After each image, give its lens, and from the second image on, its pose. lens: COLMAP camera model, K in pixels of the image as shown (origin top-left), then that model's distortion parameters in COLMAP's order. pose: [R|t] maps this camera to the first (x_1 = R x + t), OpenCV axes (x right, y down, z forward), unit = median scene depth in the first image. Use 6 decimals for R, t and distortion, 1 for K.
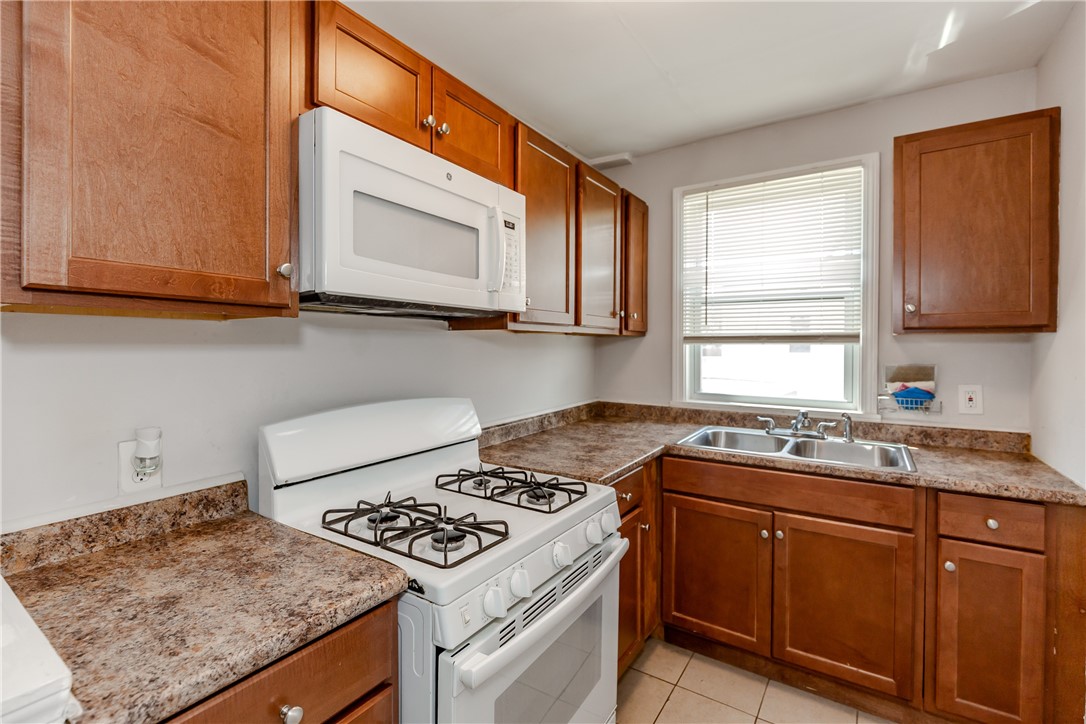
lens RADIAL K [[490.1, 0, 540.6], [0, 490.1, 351.6], [0, 0, 1]] dist [-0.000309, -0.000325]
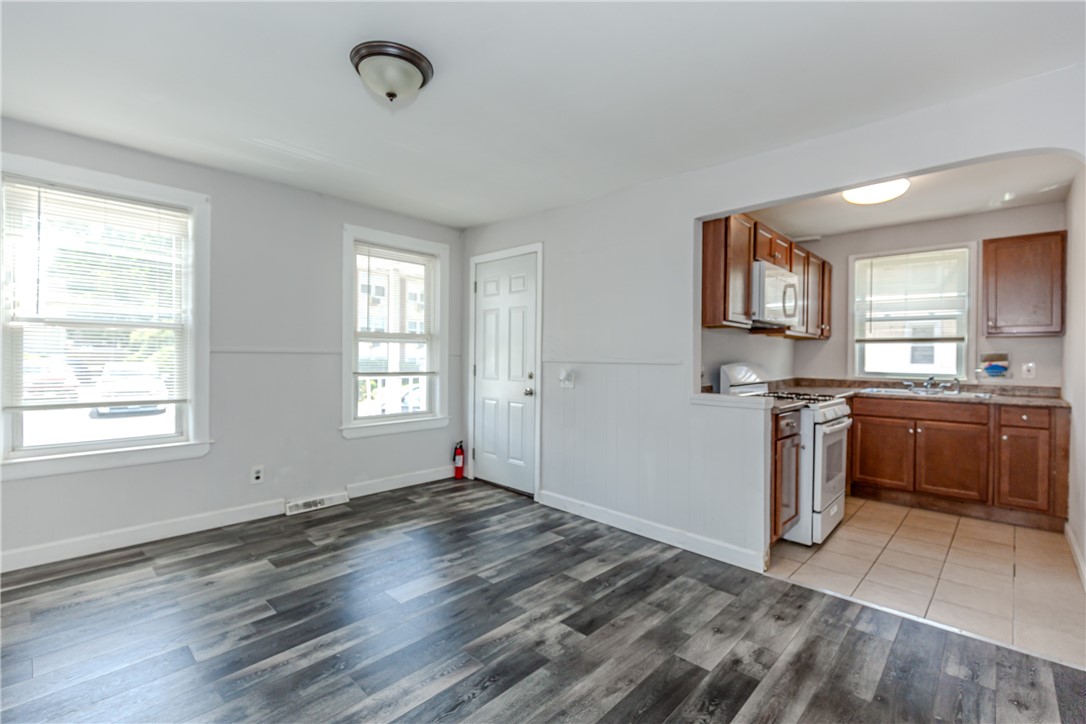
lens RADIAL K [[484.9, 0, 544.7], [0, 484.9, 360.5], [0, 0, 1]] dist [0.003694, -0.000228]
pose [[0.984878, 0.009063, -0.173013, -0.675402], [-0.009991, 0.999940, -0.004493, 0.085879], [0.172961, 0.006154, 0.984909, -1.225926]]
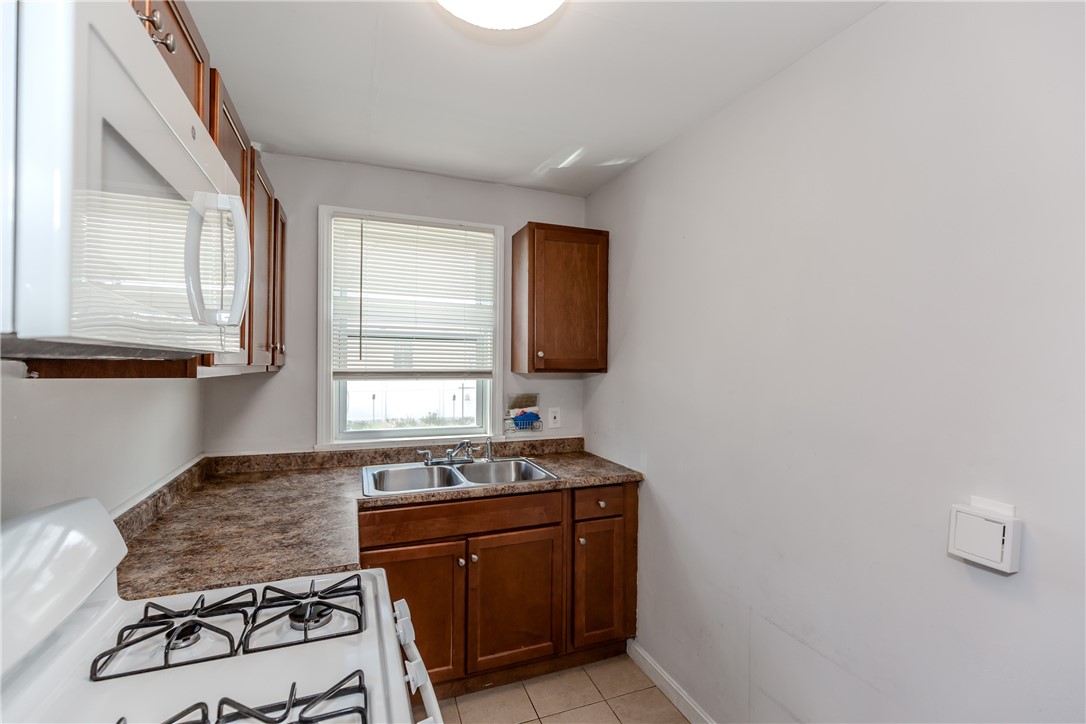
lens RADIAL K [[484.9, 0, 544.7], [0, 484.9, 360.5], [0, 0, 1]] dist [0.003694, -0.000228]
pose [[0.571064, 0.006598, 0.820879, -0.288697], [0.006015, 0.999907, -0.012221, -0.050338], [-0.820883, 0.011916, 0.570972, 0.222623]]
